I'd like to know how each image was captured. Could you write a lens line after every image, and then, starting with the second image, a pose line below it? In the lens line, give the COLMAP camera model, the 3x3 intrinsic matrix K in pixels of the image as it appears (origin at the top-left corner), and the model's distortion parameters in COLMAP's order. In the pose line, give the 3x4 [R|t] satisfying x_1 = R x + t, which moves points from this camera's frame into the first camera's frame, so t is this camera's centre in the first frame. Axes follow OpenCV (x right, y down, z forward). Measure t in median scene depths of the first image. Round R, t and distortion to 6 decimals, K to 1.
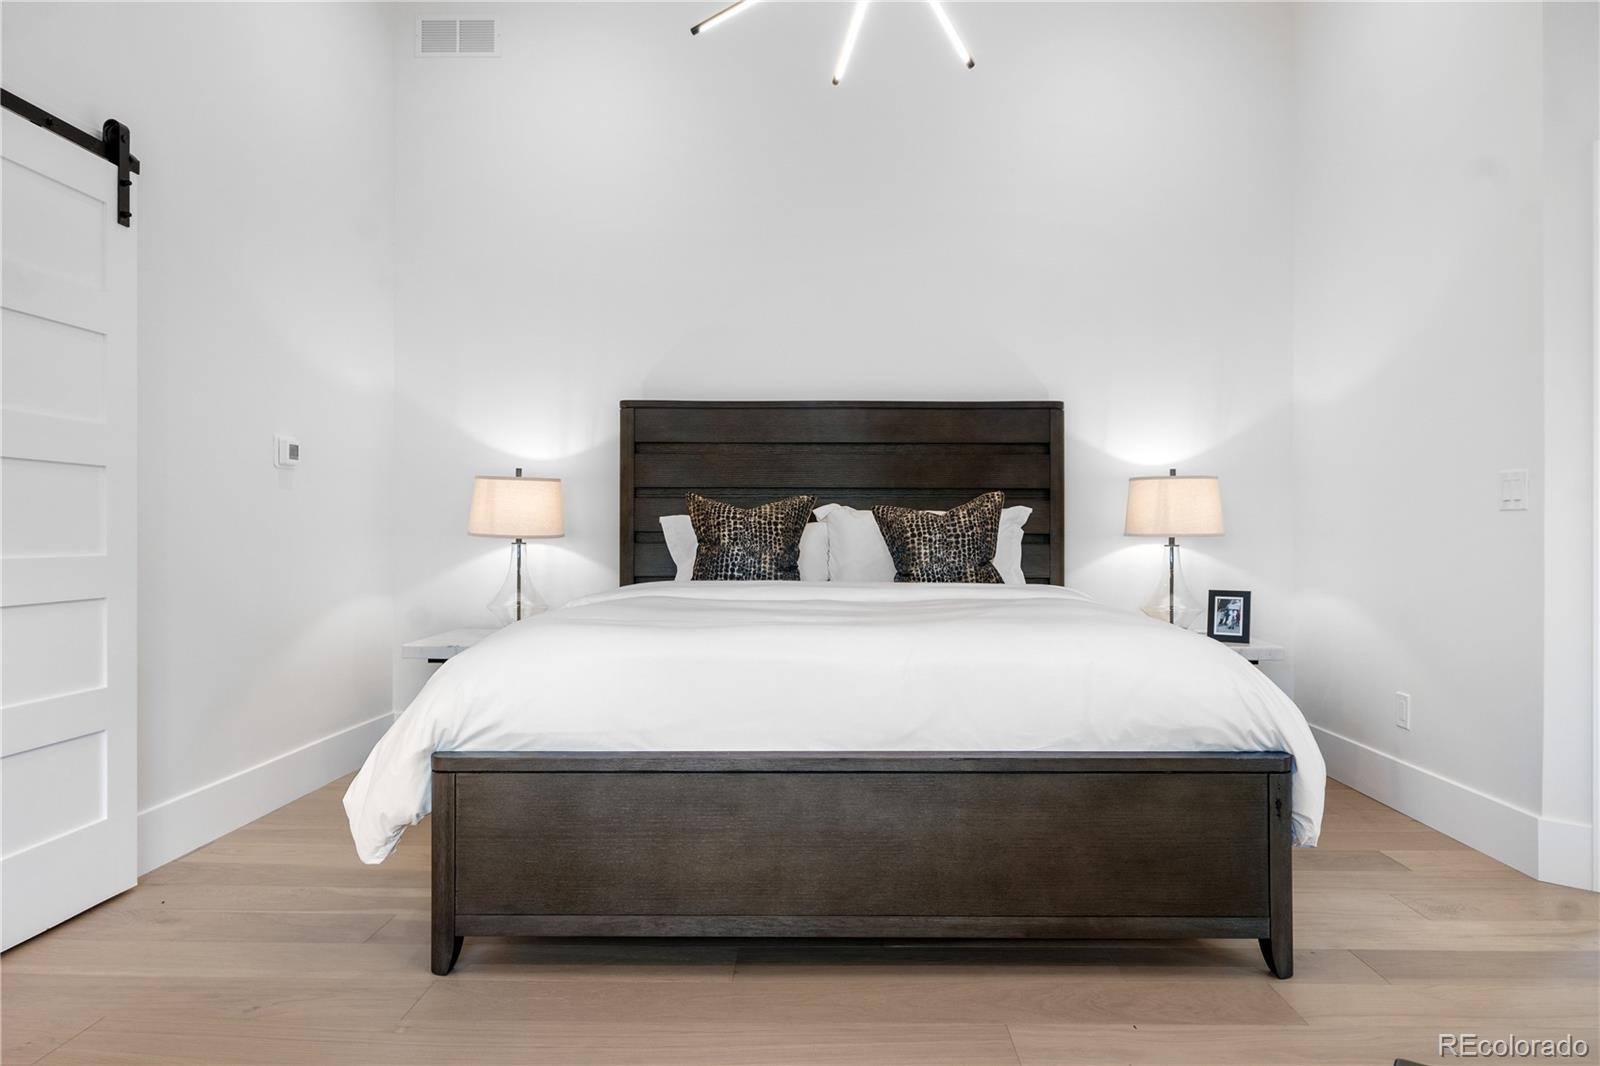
lens RADIAL K [[953.7, 0, 800.0], [0, 953.7, 533.0], [0, 0, 1]] dist [-0.001666, 0.000013]
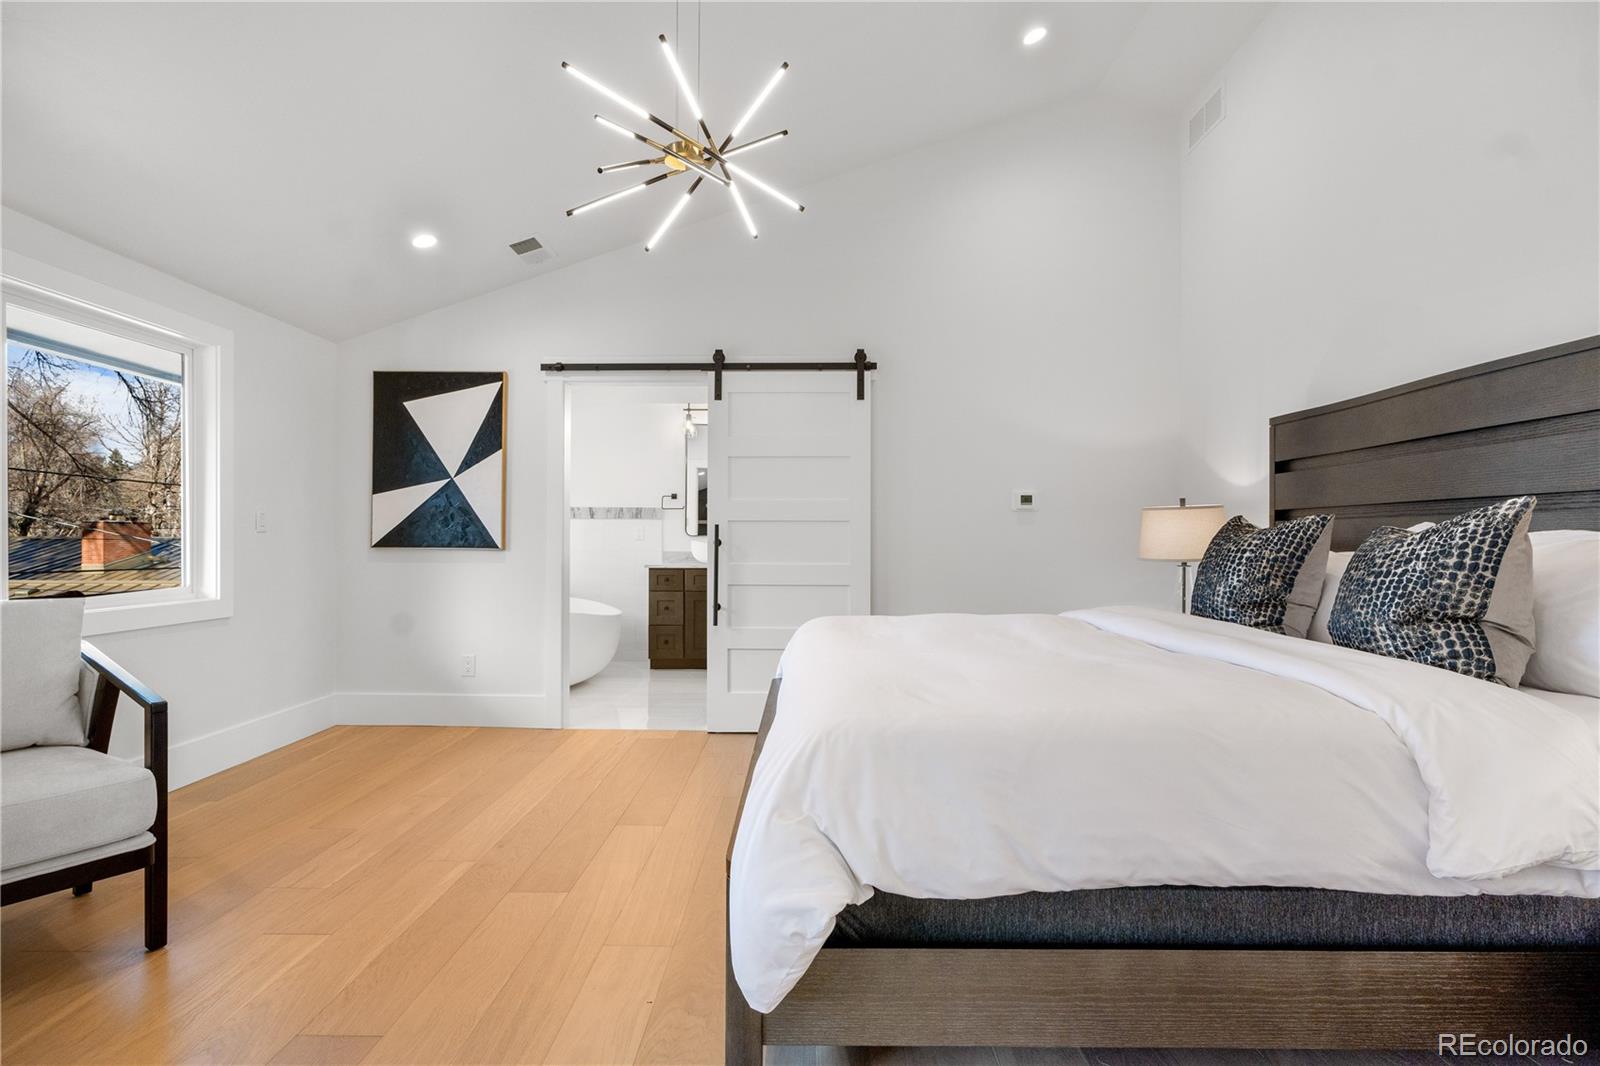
lens RADIAL K [[804.4, 0, 800.0], [0, 804.4, 533.0], [0, 0, 1]] dist [0.018334, 0.000003]
pose [[0.005511, -0.011057, -0.999924, 0.703944], [-0.008447, 0.999903, -0.011103, -0.014886], [0.999949, 0.008507, 0.005417, 0.610906]]
